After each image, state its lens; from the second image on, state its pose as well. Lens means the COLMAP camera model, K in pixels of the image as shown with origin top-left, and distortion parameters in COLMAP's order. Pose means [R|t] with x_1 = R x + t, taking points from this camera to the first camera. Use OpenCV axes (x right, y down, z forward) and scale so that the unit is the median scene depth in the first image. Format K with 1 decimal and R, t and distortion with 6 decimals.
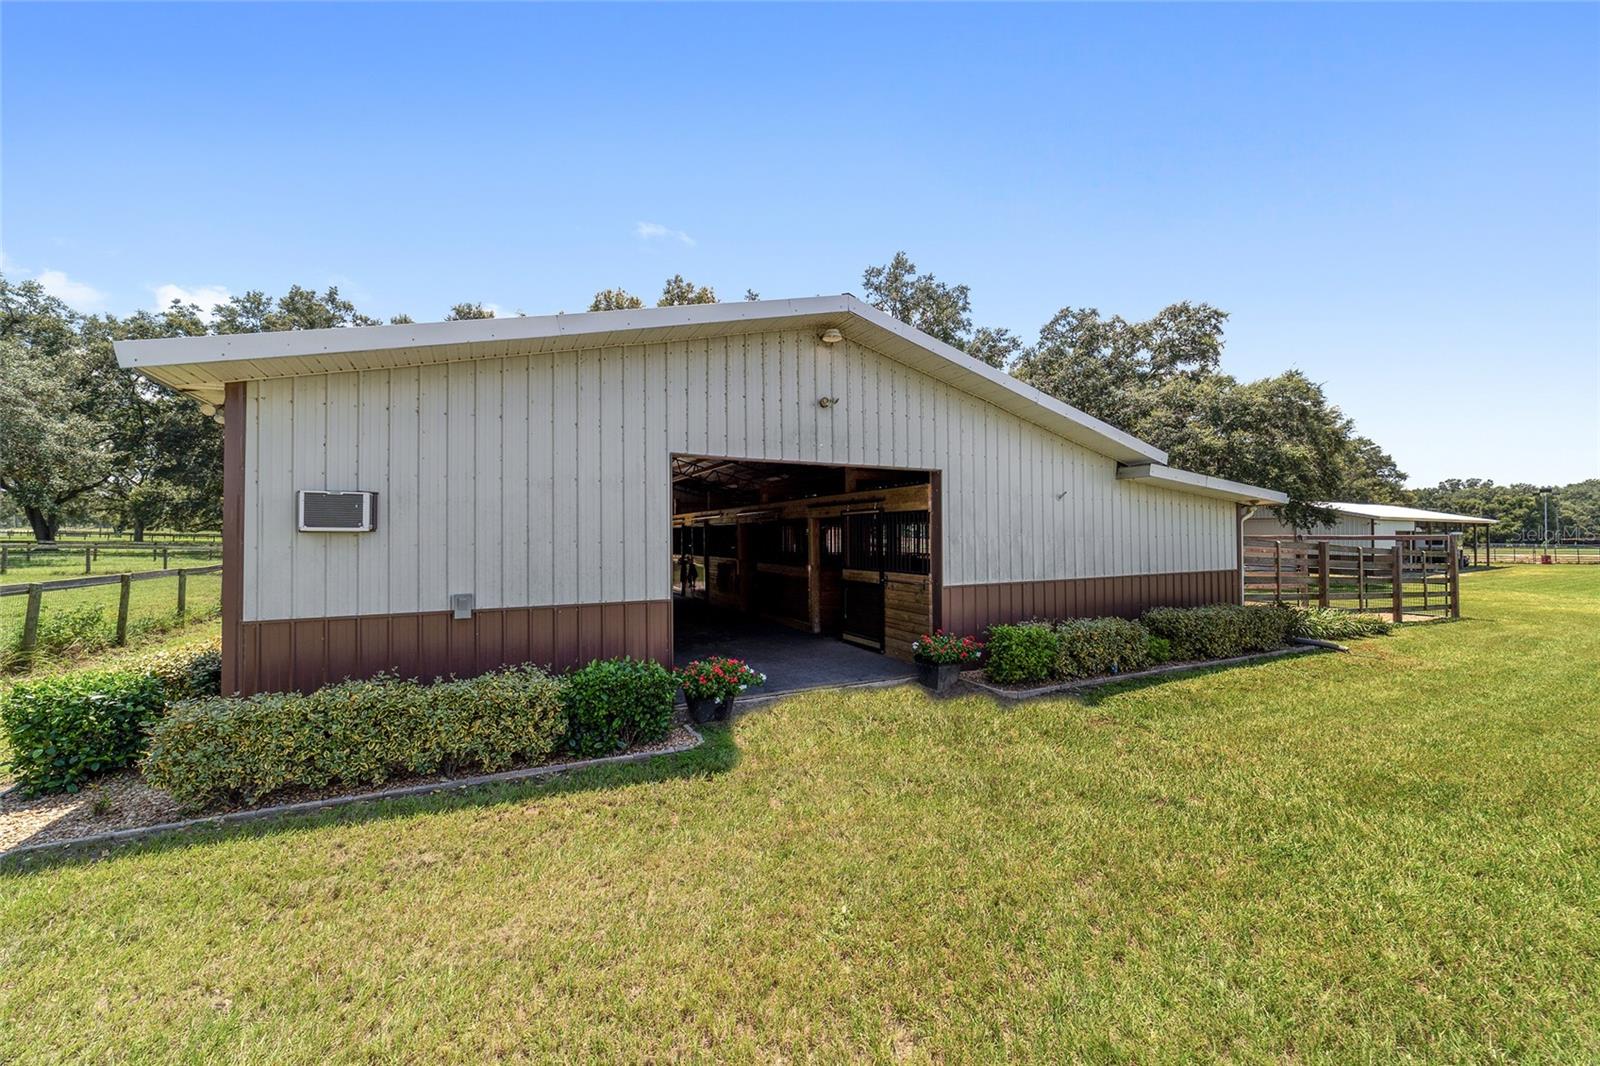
lens RADIAL K [[611.0, 0, 802.6], [0, 611.0, 528.6], [0, 0, 1]] dist [-0.019691, 0.009454]
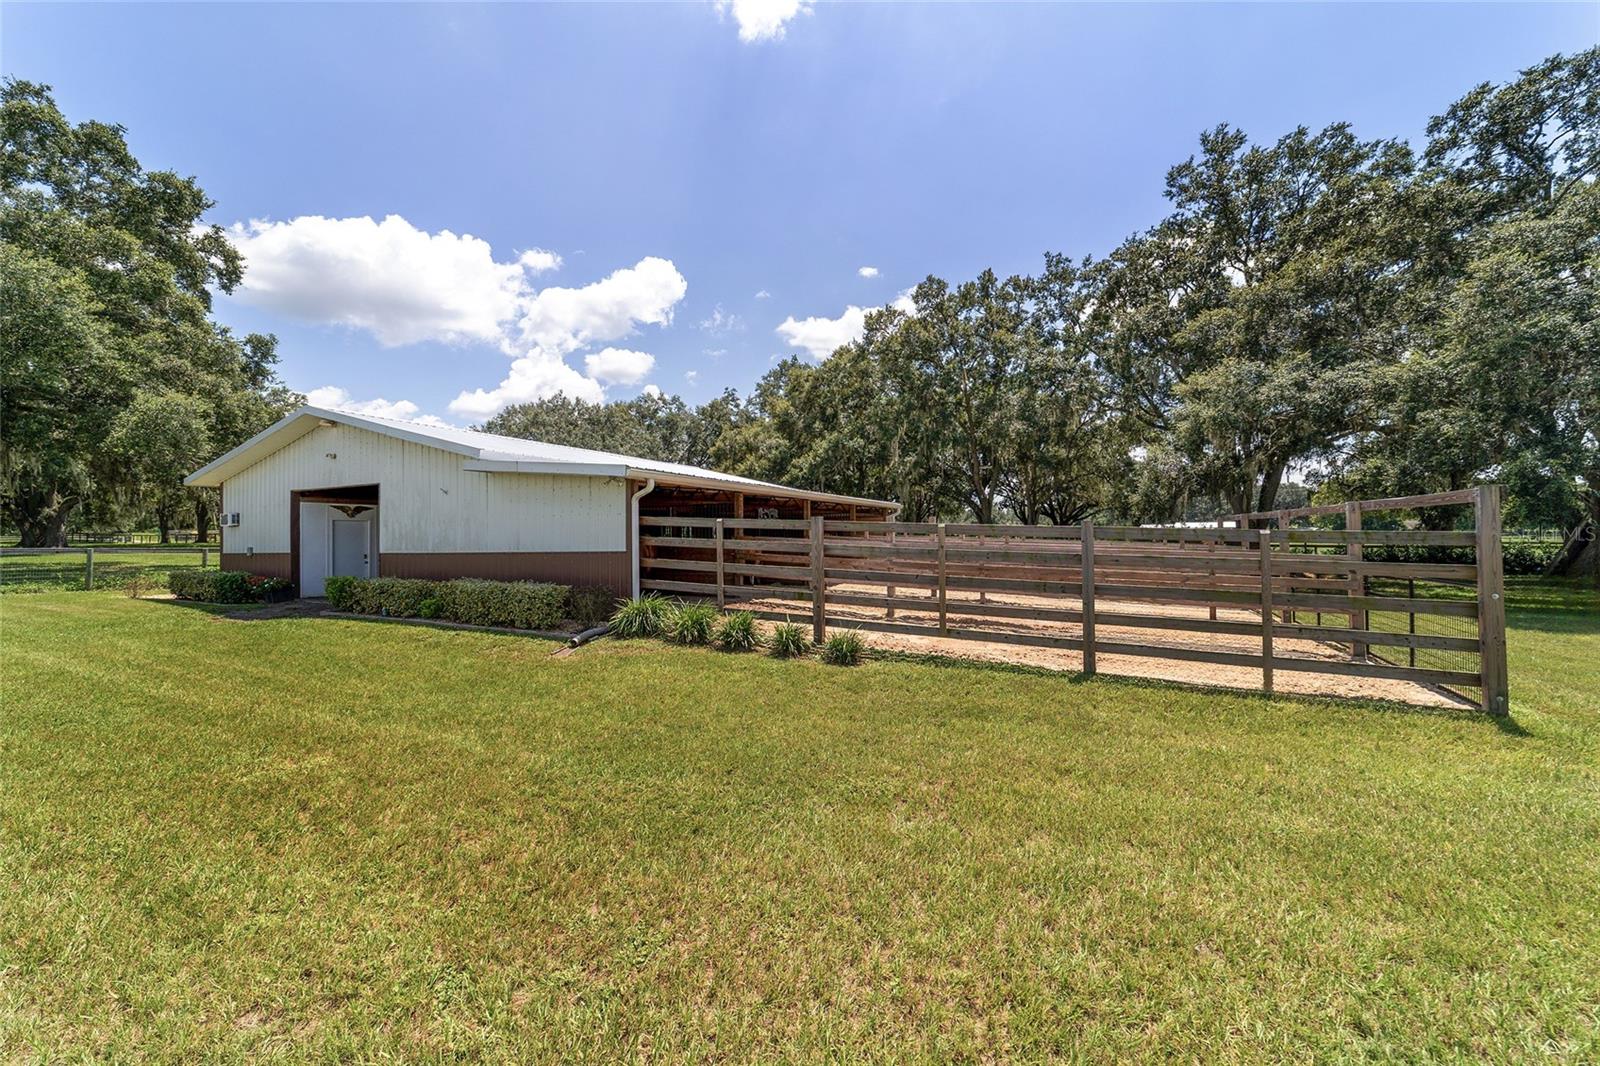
lens RADIAL K [[611.0, 0, 802.6], [0, 611.0, 528.6], [0, 0, 1]] dist [-0.019691, 0.009454]
pose [[0.609098, -0.015607, -0.792941, 1.605512], [0.022239, 0.999749, -0.002594, 0.041099], [0.792783, -0.016054, 0.609292, 0.646291]]
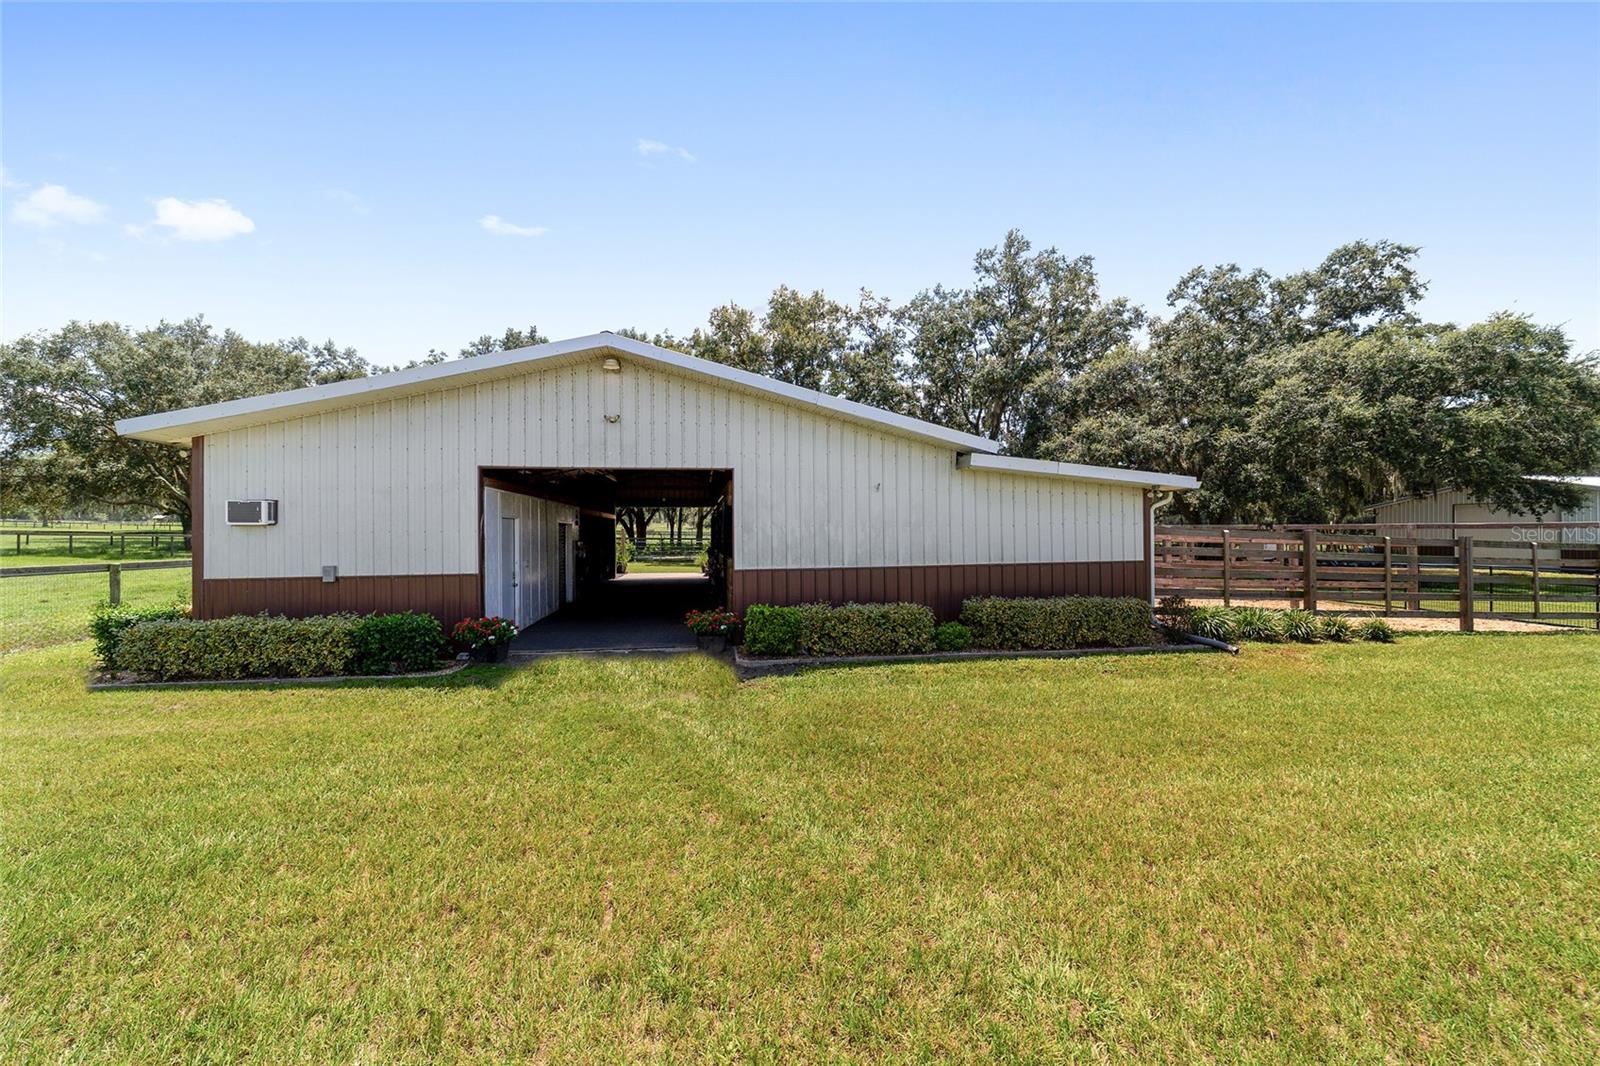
lens RADIAL K [[611.0, 0, 802.6], [0, 611.0, 528.6], [0, 0, 1]] dist [-0.019691, 0.009454]
pose [[0.953259, -0.005332, -0.302108, 0.497647], [0.008723, 0.999913, 0.009878, 0.004831], [0.302029, -0.012051, 0.953223, -0.041090]]
